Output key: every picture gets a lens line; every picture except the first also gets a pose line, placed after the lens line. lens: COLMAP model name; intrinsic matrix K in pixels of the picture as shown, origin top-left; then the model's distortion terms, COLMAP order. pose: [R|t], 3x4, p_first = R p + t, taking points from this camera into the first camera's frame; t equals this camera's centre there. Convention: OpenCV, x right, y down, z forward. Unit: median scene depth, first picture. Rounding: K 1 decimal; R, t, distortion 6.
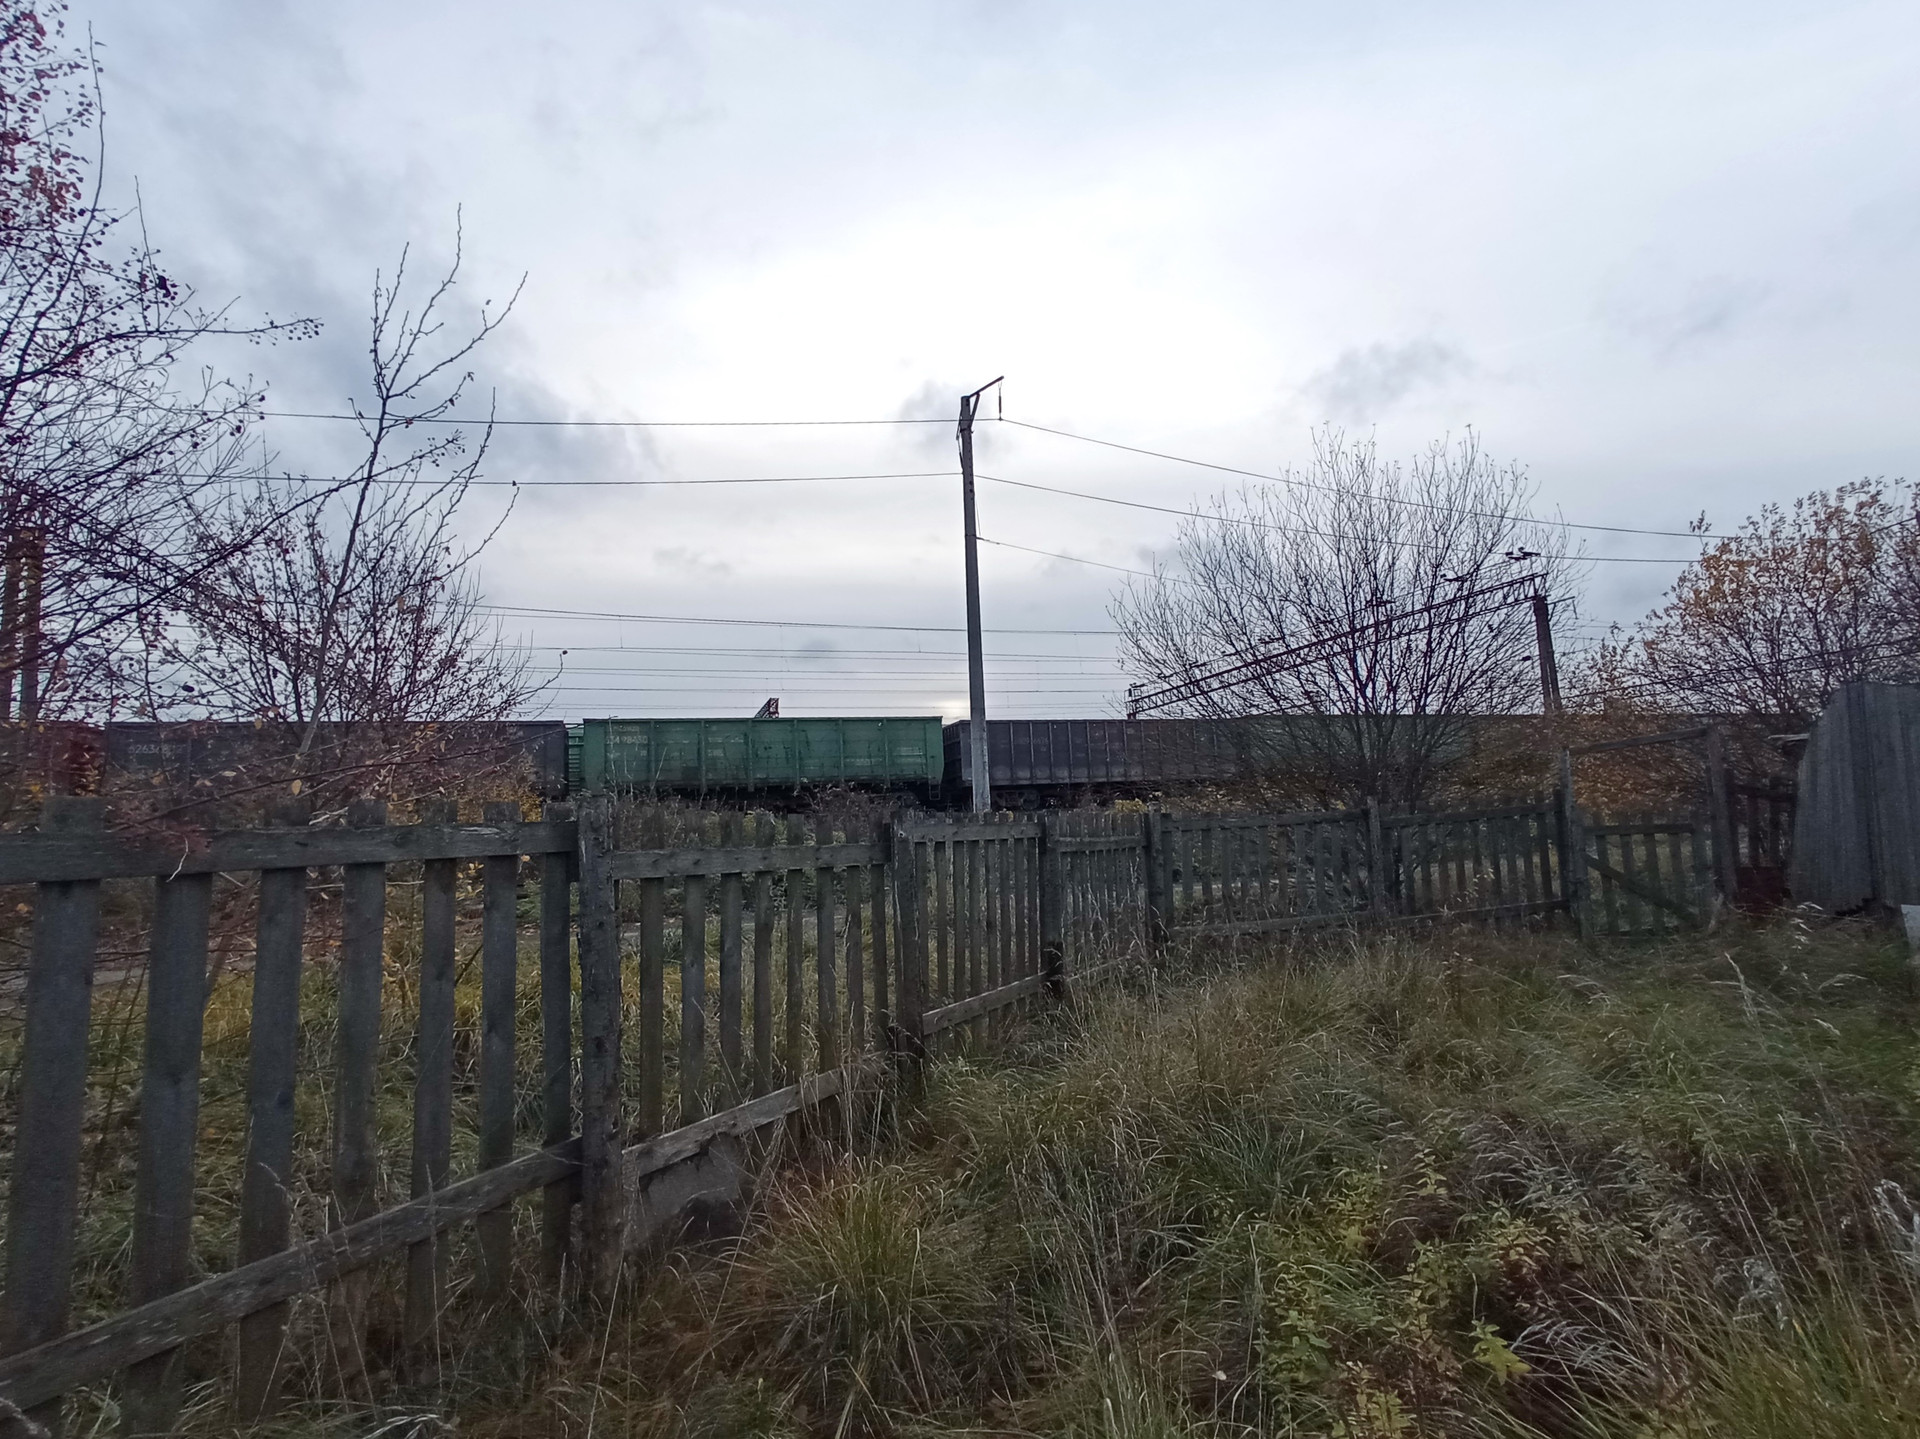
lens RADIAL K [[962.2, 0, 1004.4], [0, 962.2, 736.9], [0, 0, 1]] dist [0.041341, 0.001073]
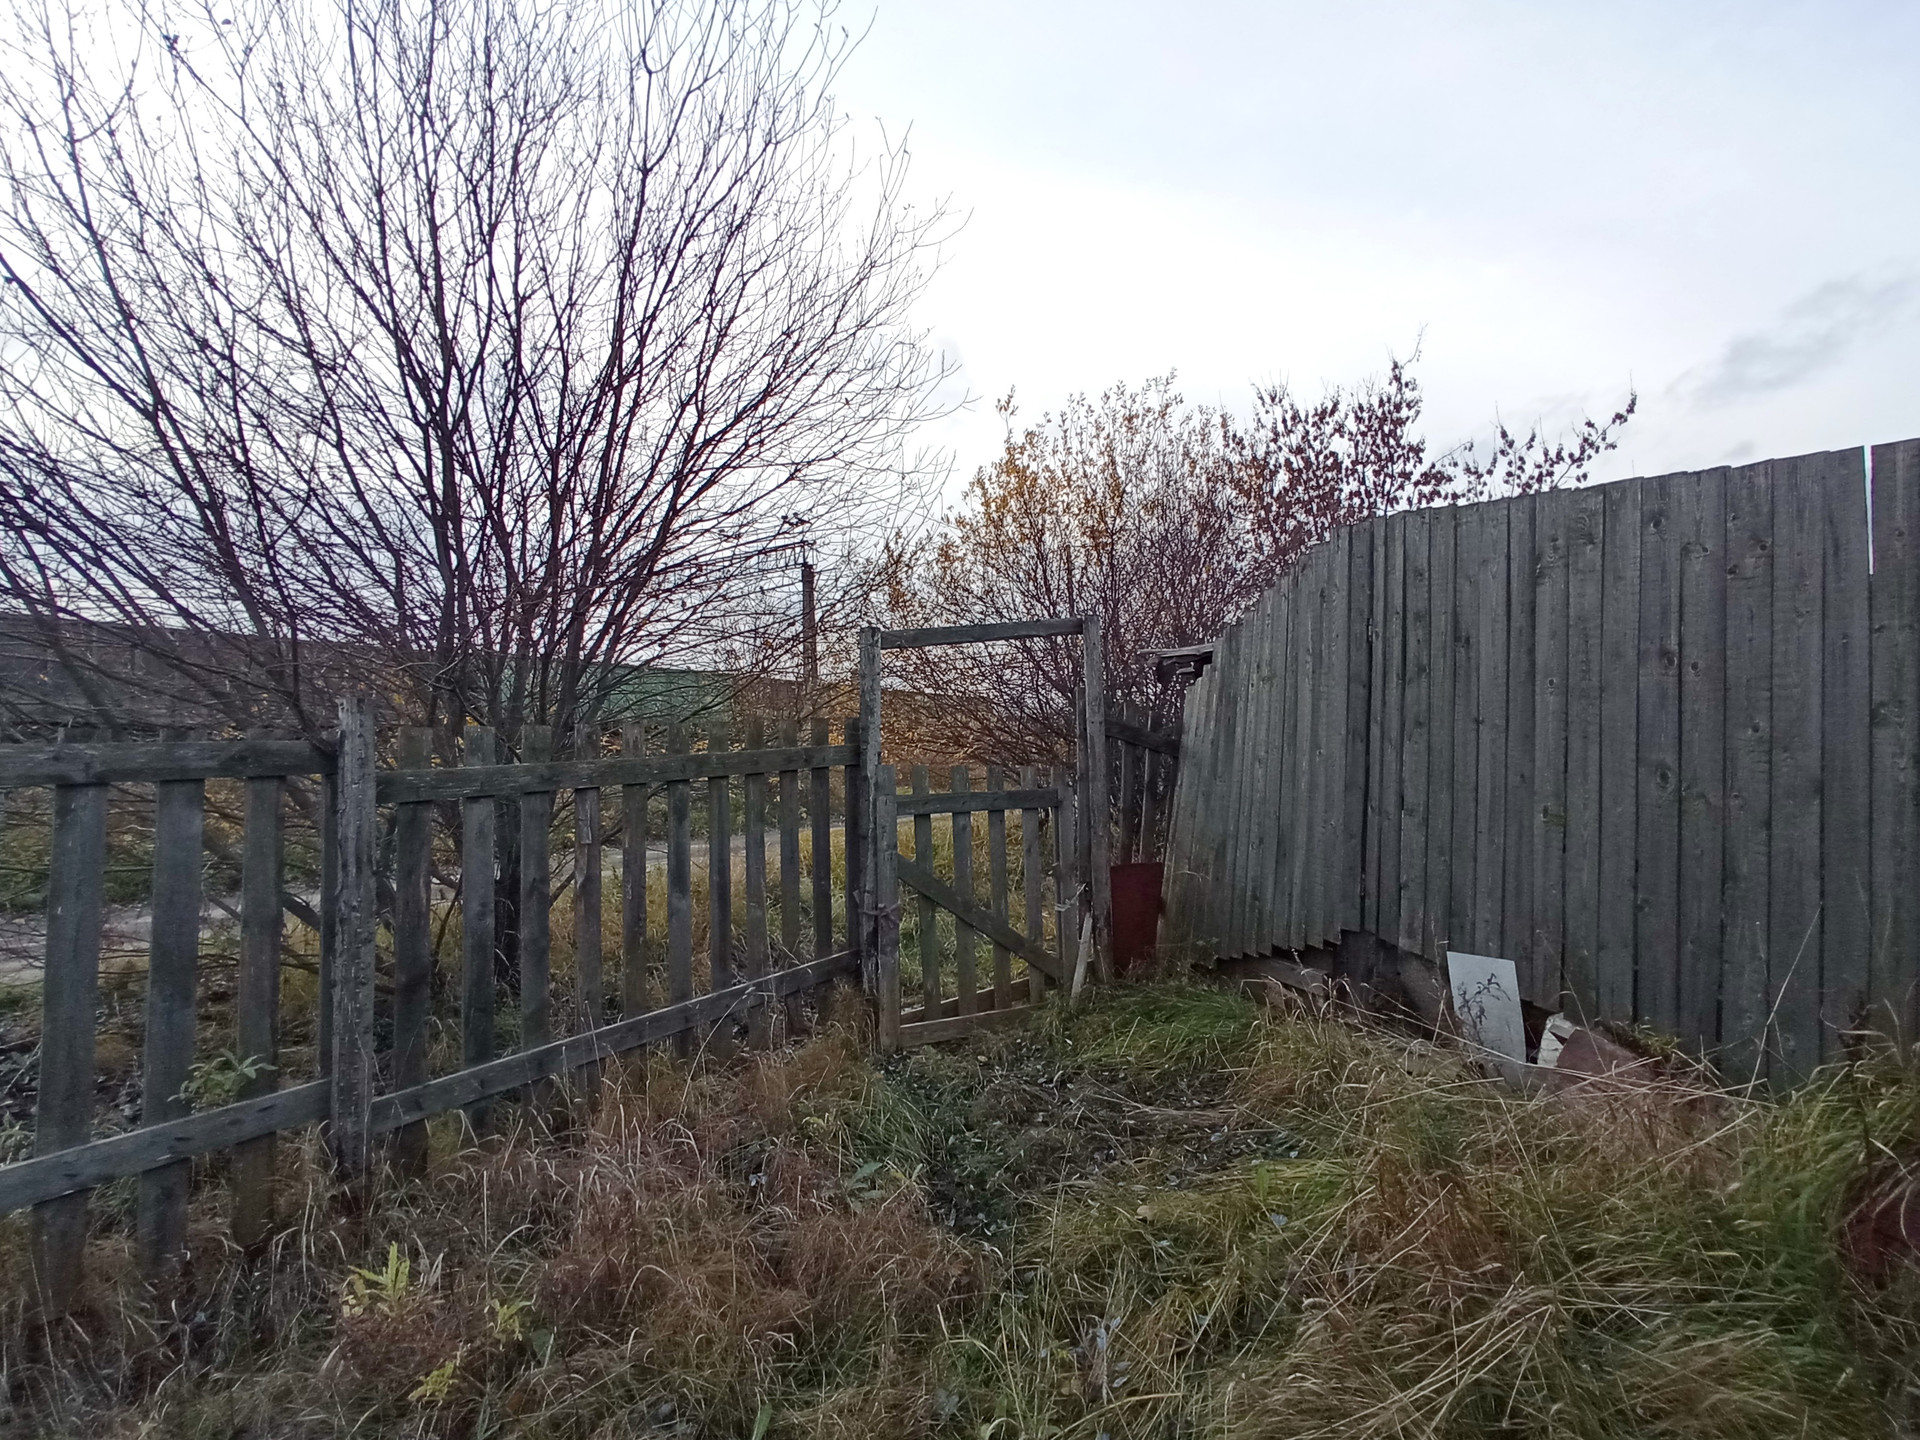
lens RADIAL K [[962.2, 0, 1004.4], [0, 962.2, 737.4], [0, 0, 1]] dist [0.041341, 0.001073]
pose [[0.753389, 0.044669, 0.656056, 0.324938], [-0.064031, 0.997932, 0.005585, 0.057607], [-0.654450, -0.046215, 0.754691, 0.615336]]
